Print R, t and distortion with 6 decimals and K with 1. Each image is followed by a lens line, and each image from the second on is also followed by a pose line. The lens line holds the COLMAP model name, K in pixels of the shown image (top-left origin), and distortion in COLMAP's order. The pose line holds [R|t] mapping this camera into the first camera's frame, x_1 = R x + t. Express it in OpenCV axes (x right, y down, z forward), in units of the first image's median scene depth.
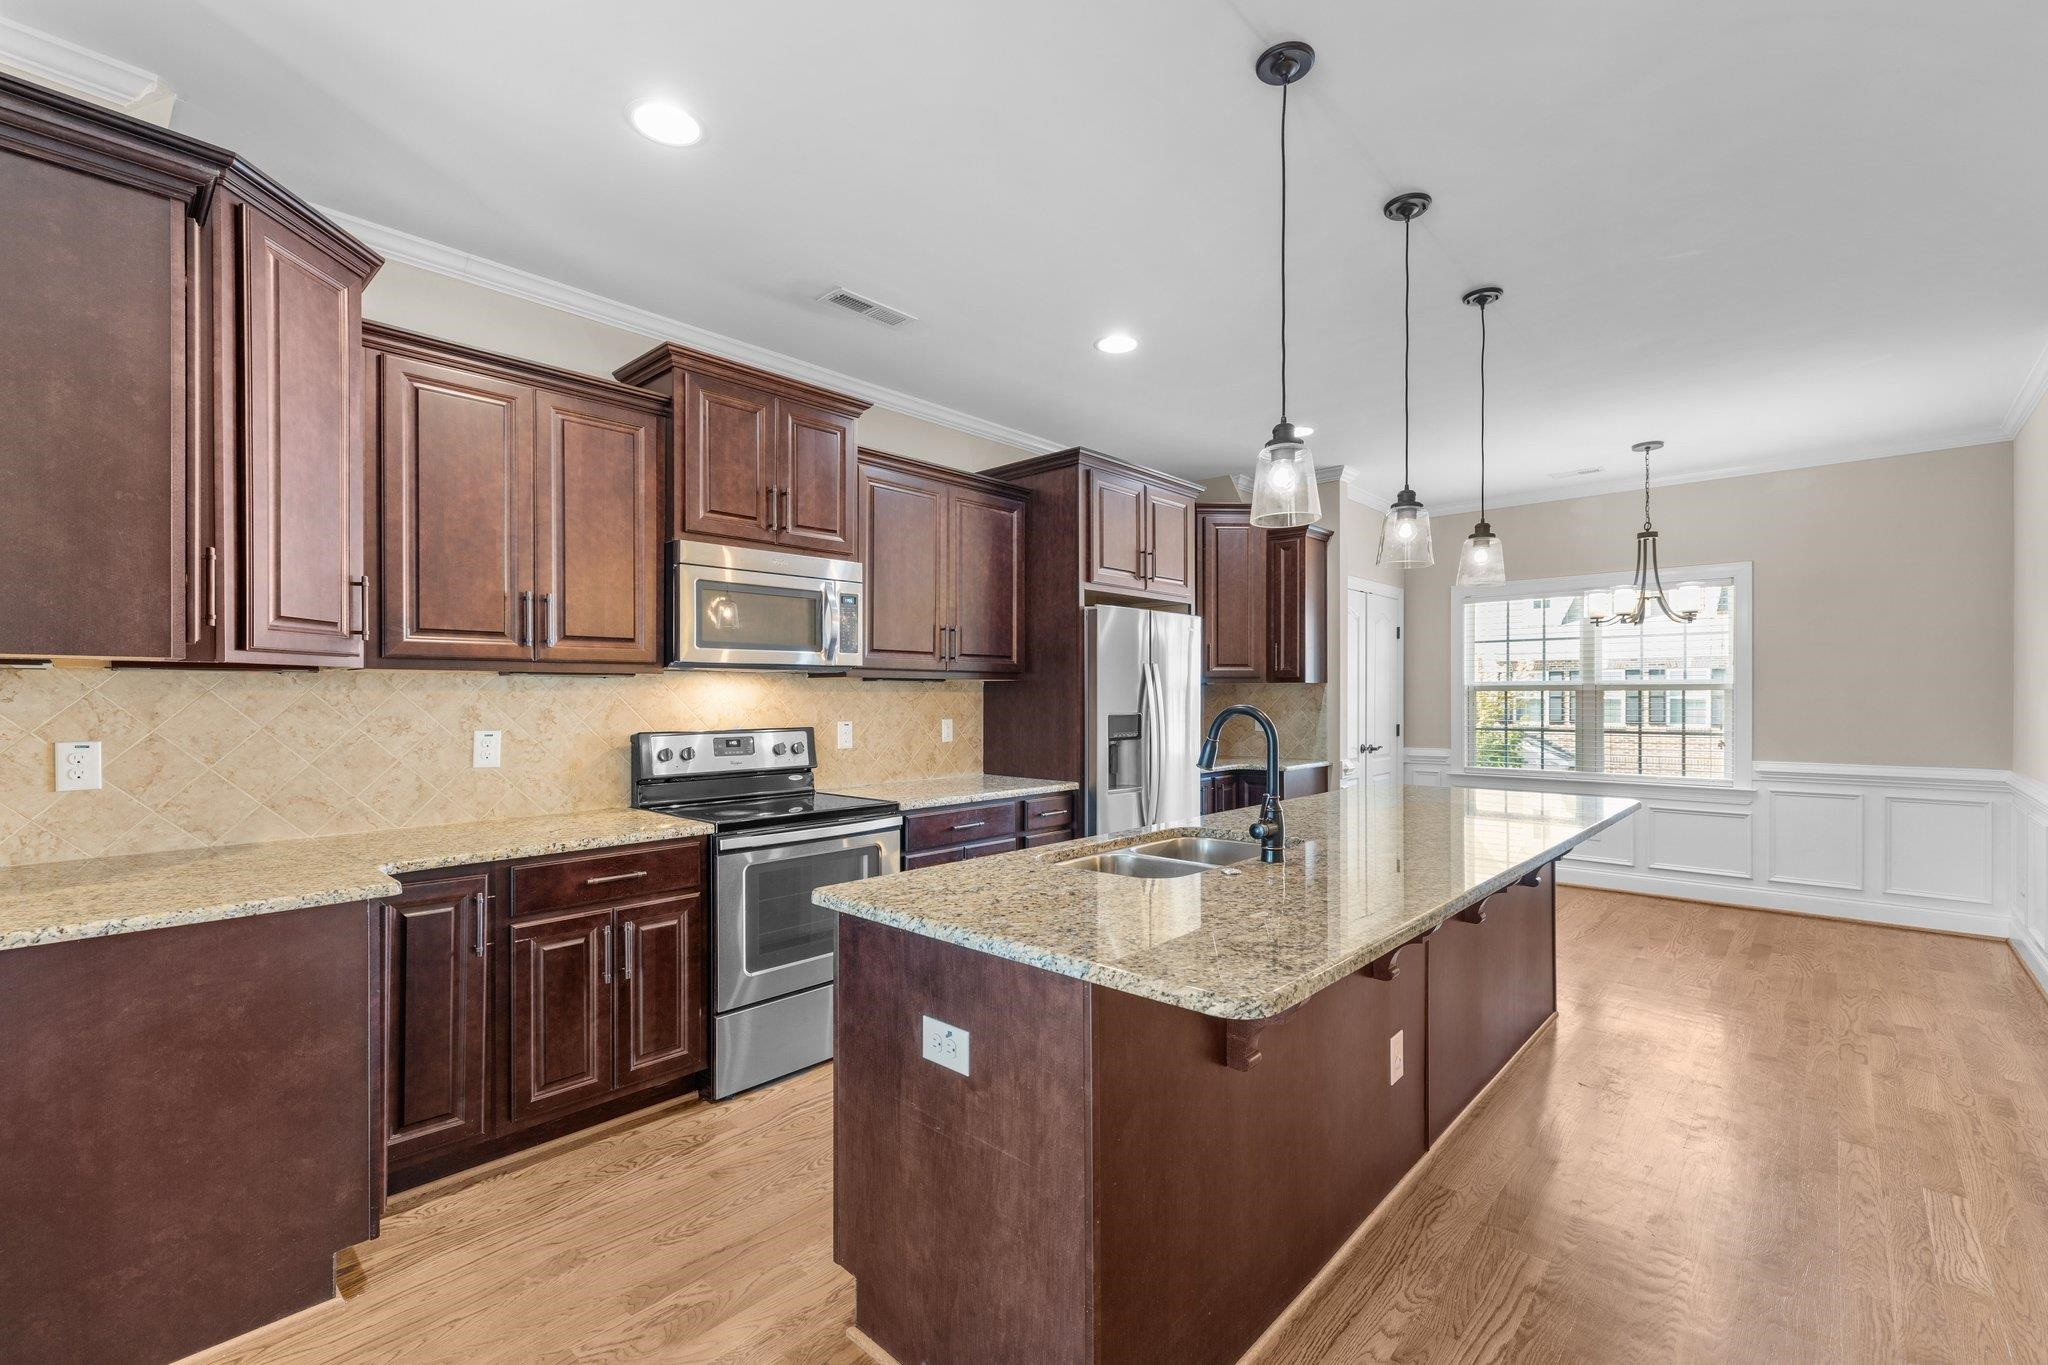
lens RADIAL K [[879.2, 0, 1019.6], [0, 879.2, 696.5], [0, 0, 1]] dist [0.002526, -0.000169]
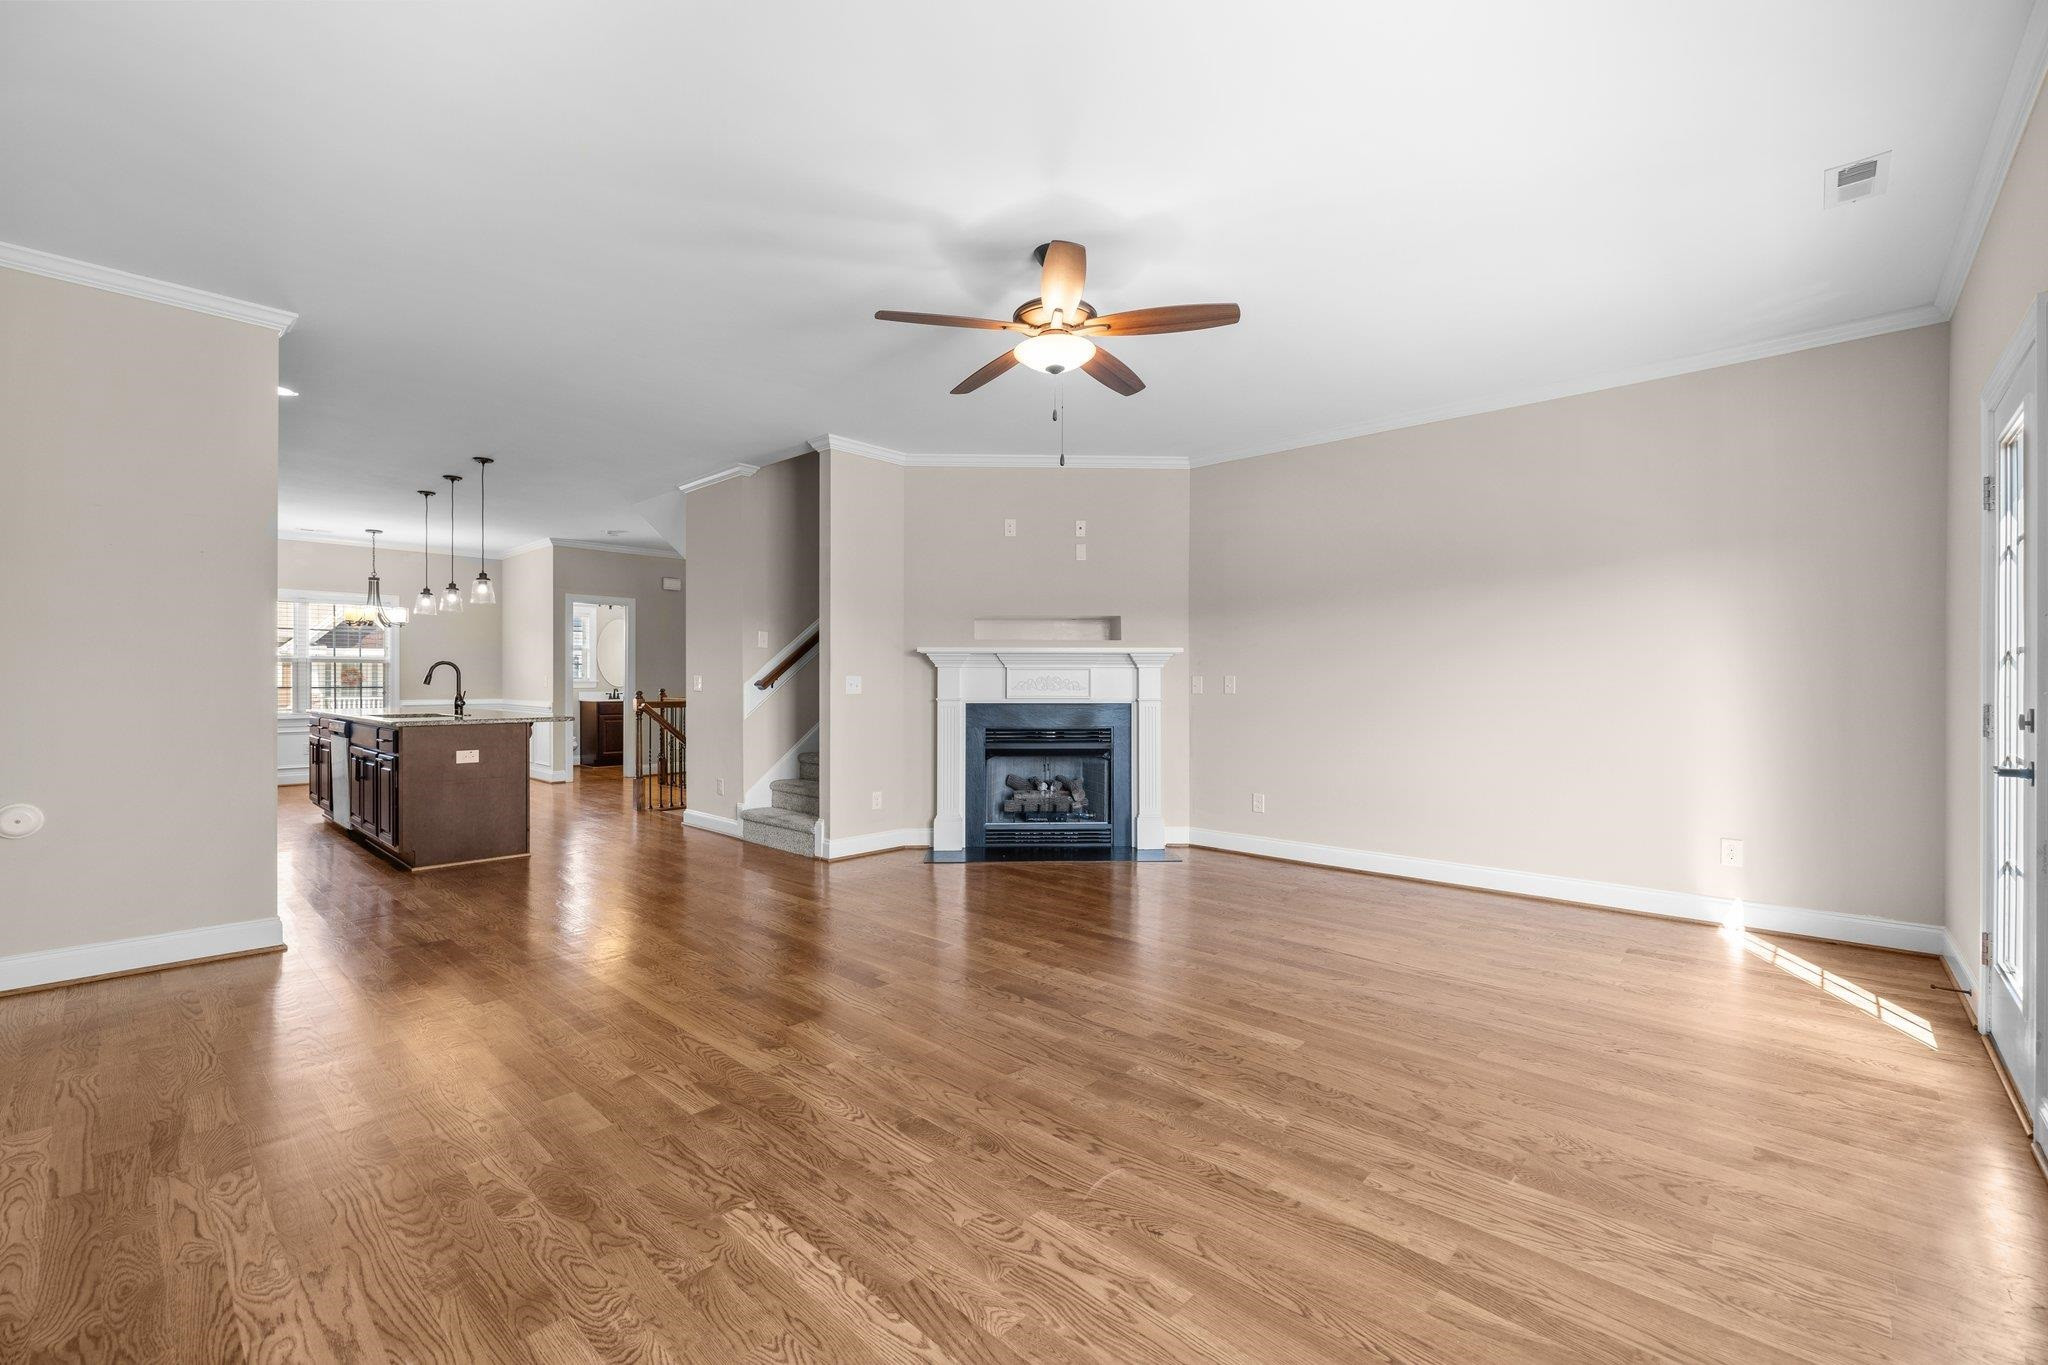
lens RADIAL K [[856.4, 0, 1019.1], [0, 856.4, 684.6], [0, 0, 1]] dist [0.002573, 0.000030]
pose [[-0.002386, -0.003030, 0.999993, -1.308570], [-0.002317, 0.999993, 0.003024, 0.037759], [-0.999994, -0.002310, -0.002393, -0.435219]]
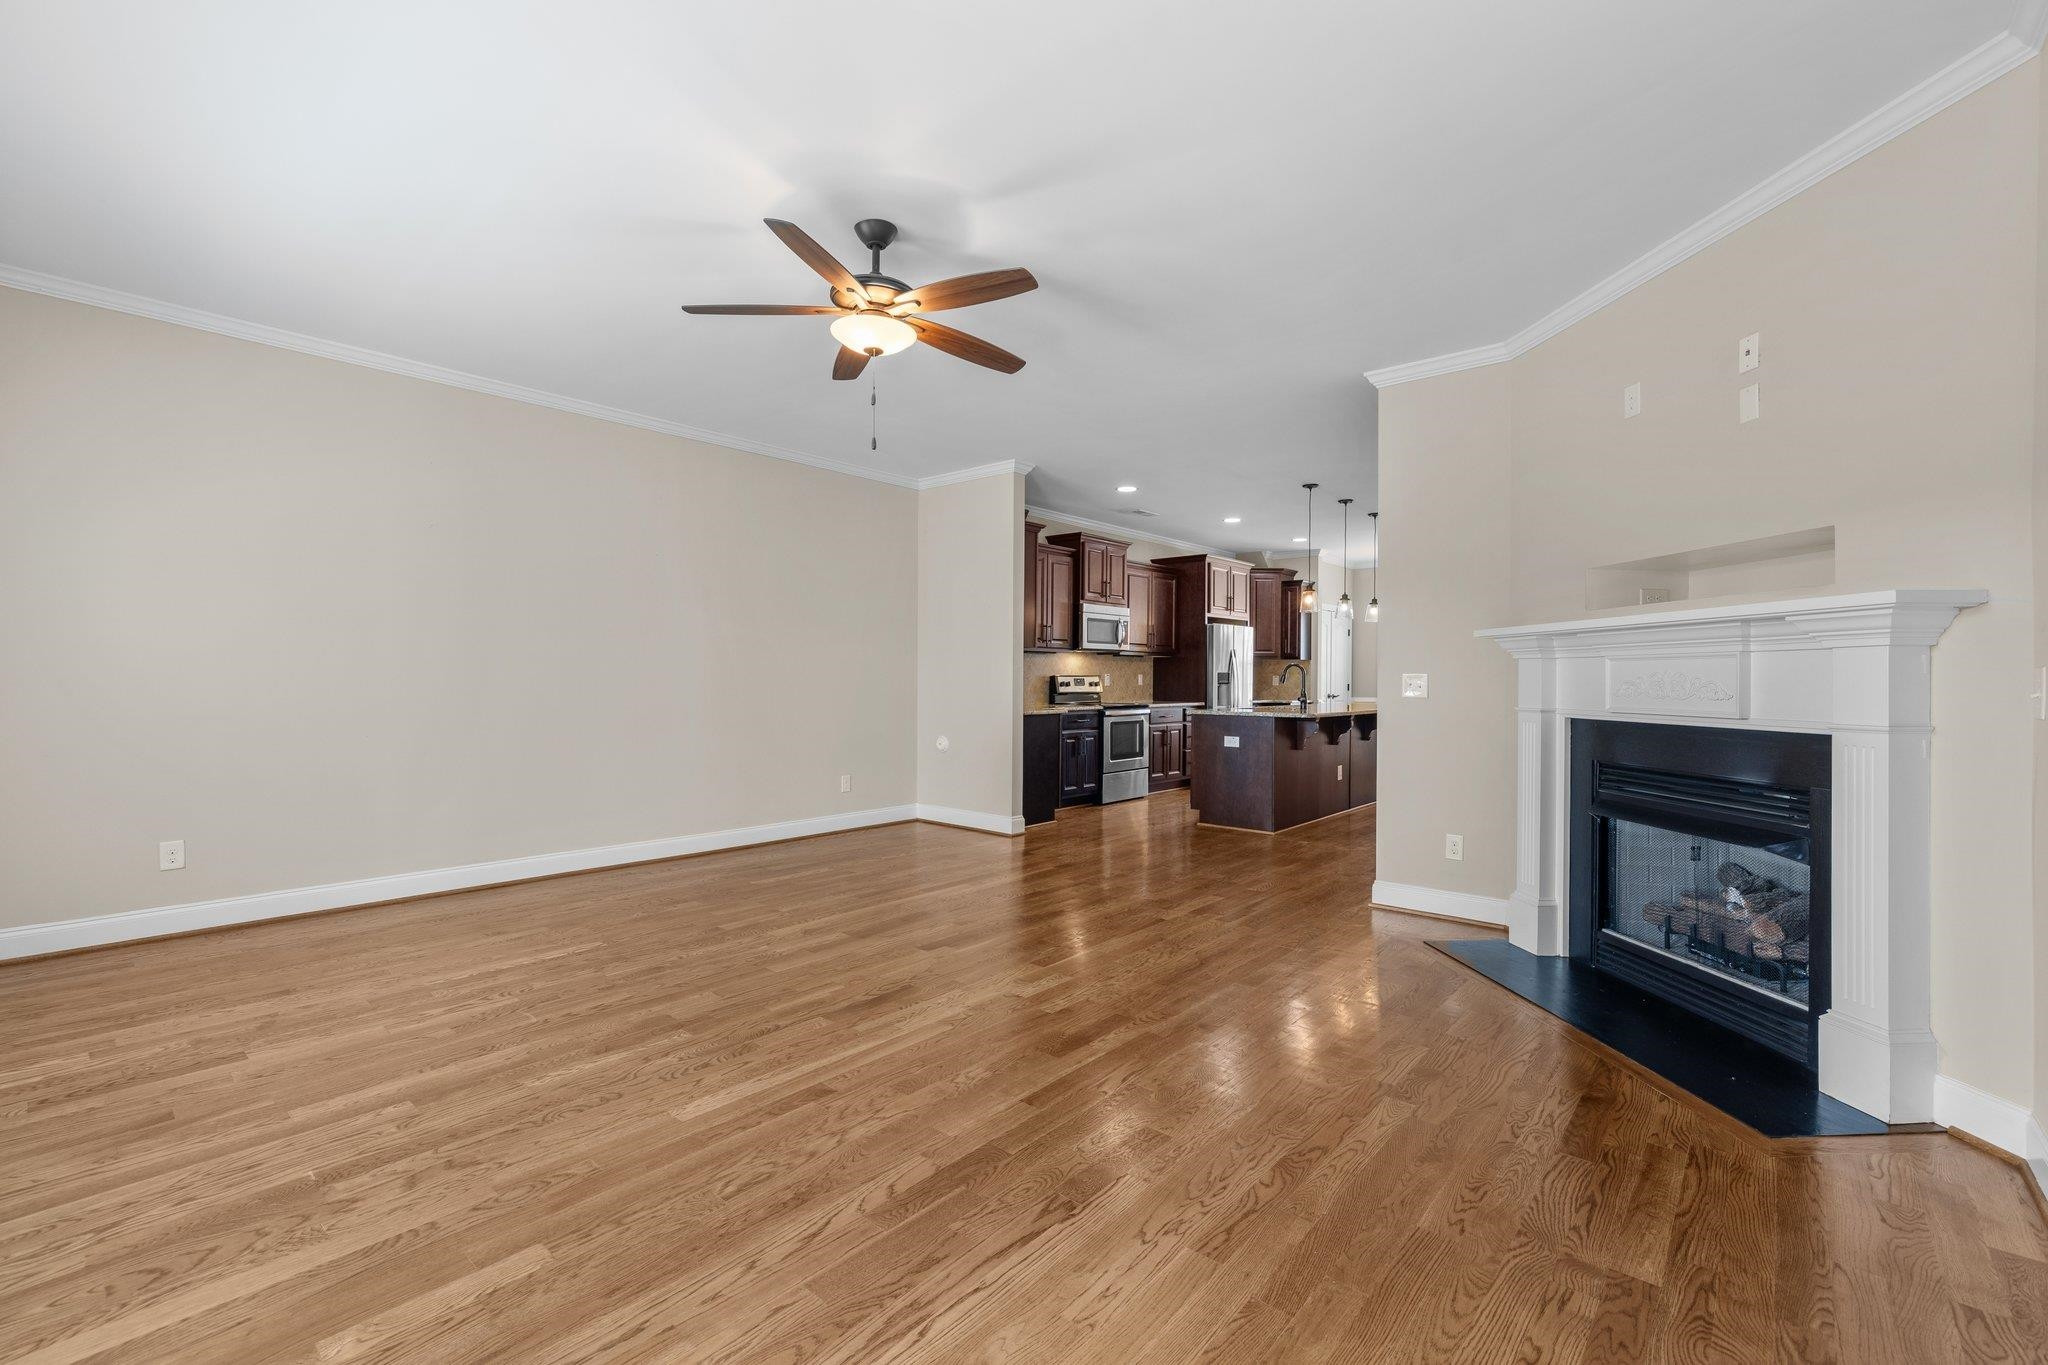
lens RADIAL K [[875.2, 0, 1017.7], [0, 875.2, 678.0], [0, 0, 1]] dist [0.002241, 0.000161]
pose [[0.999440, 0.006633, 0.032791, -0.474207], [-0.006642, 0.999978, 0.000168, 0.037641], [-0.032789, -0.000386, 0.999462, -1.196268]]
